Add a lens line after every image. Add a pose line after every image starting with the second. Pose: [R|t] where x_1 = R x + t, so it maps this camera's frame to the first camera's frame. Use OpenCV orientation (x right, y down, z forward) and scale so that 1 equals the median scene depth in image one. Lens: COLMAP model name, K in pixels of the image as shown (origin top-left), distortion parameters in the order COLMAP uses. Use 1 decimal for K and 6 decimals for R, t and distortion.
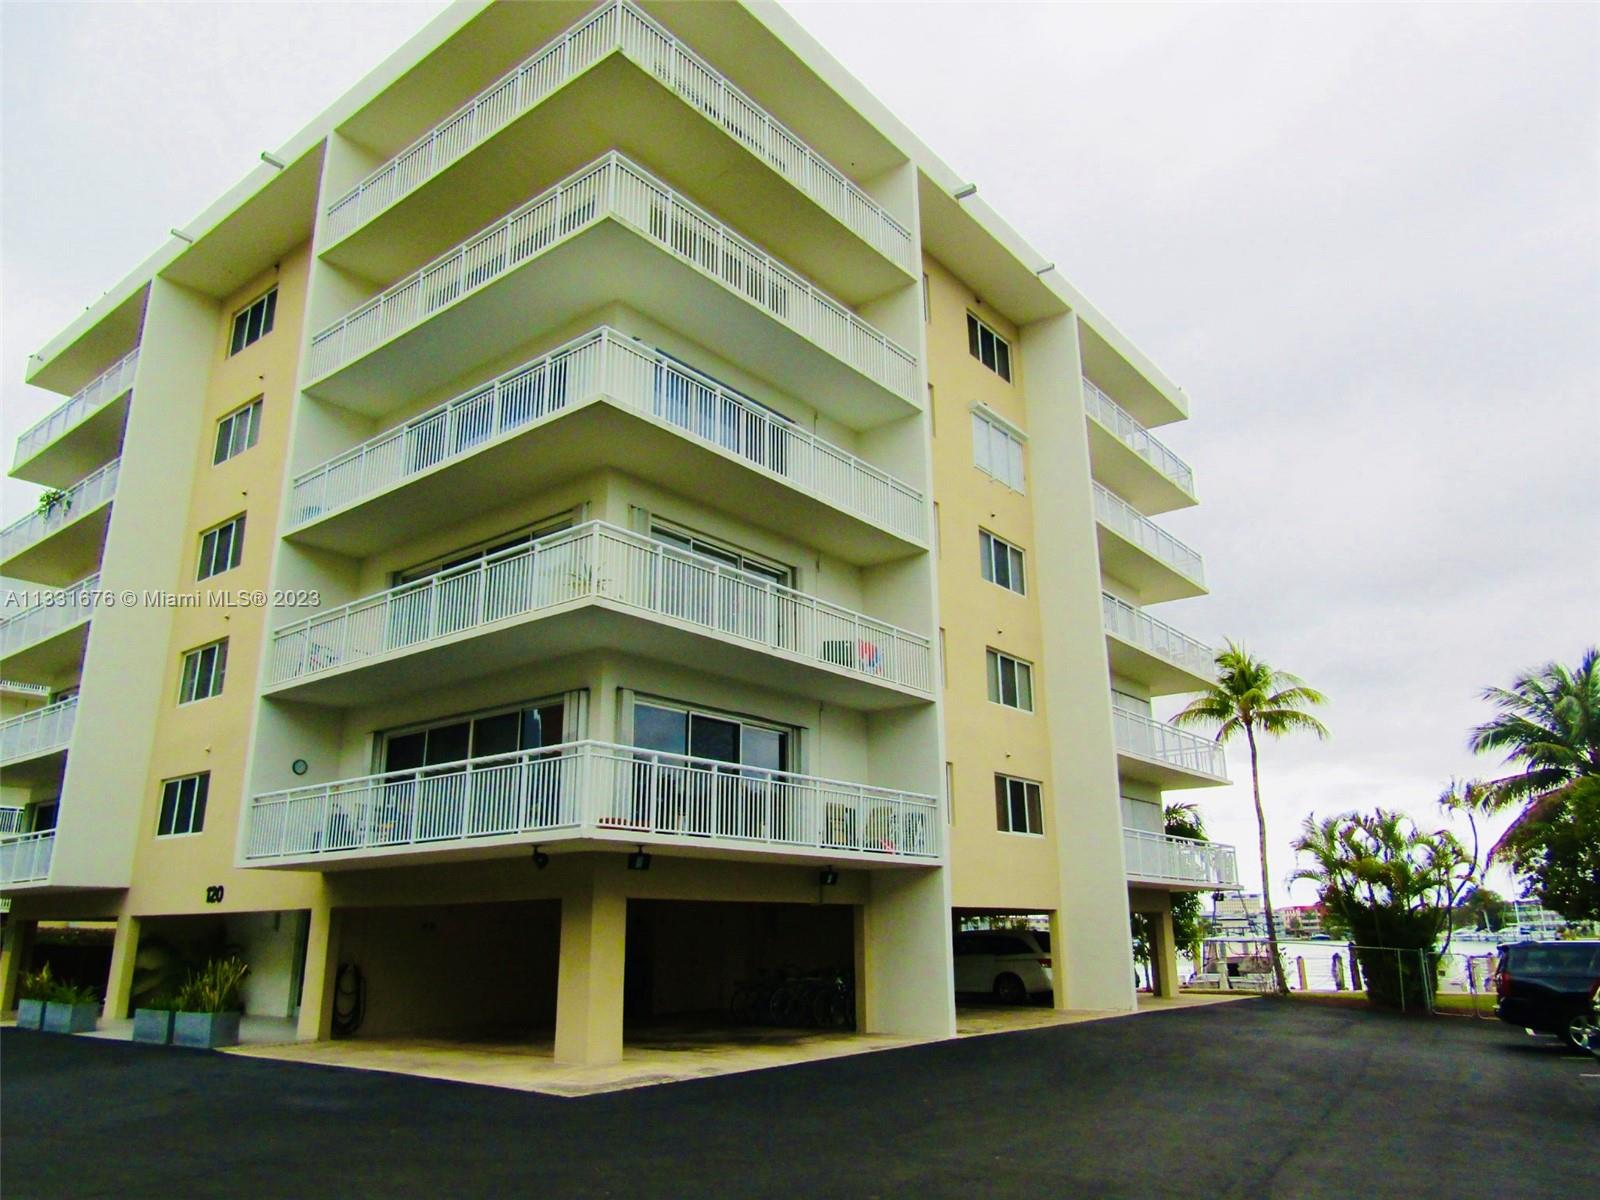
lens RADIAL K [[1103.3, 0, 911.3], [0, 1103.3, 646.0], [0, 0, 1]] dist [-0.003149, -0.005733]
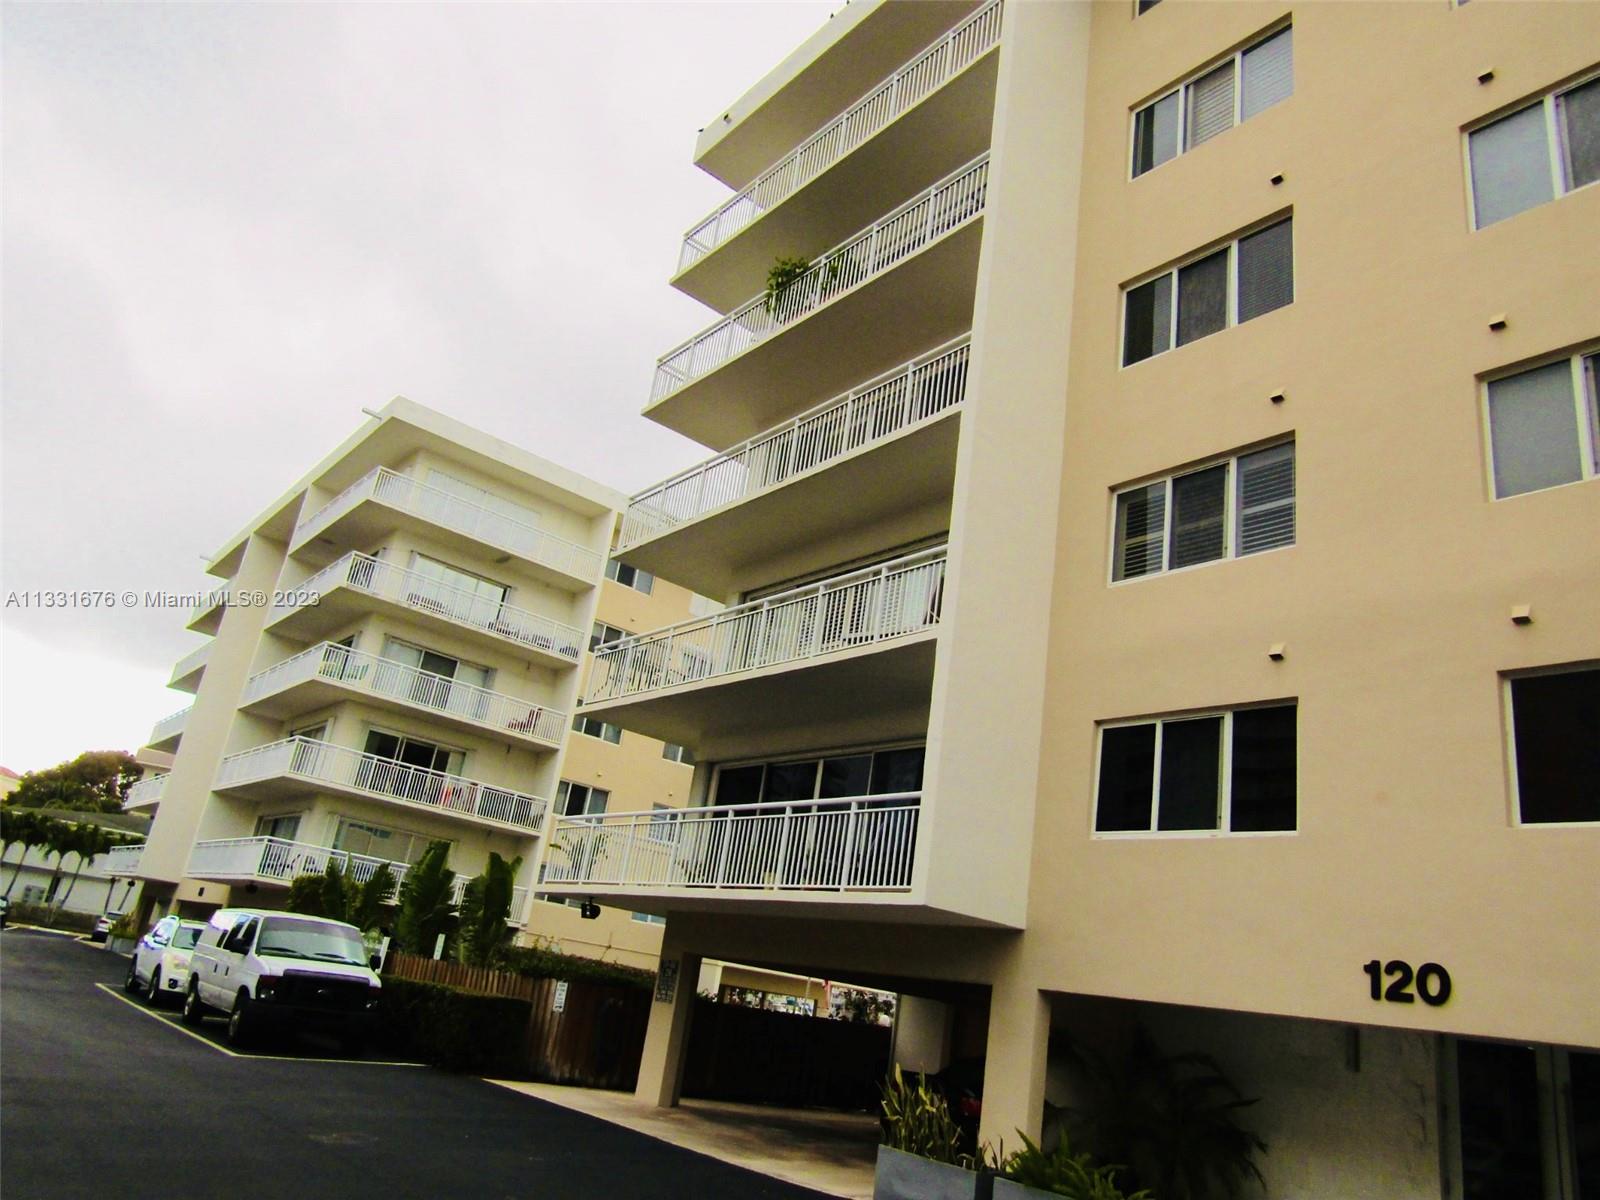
lens RADIAL K [[1143.2, 0, 811.2], [0, 1143.2, 602.6], [0, 0, 1]] dist [-0.008405, -0.000243]
pose [[0.958773, 0.053659, -0.279060, -0.158521], [-0.082070, 0.992451, -0.091135, 0.030190], [0.272064, 0.110280, 0.955939, 0.109037]]
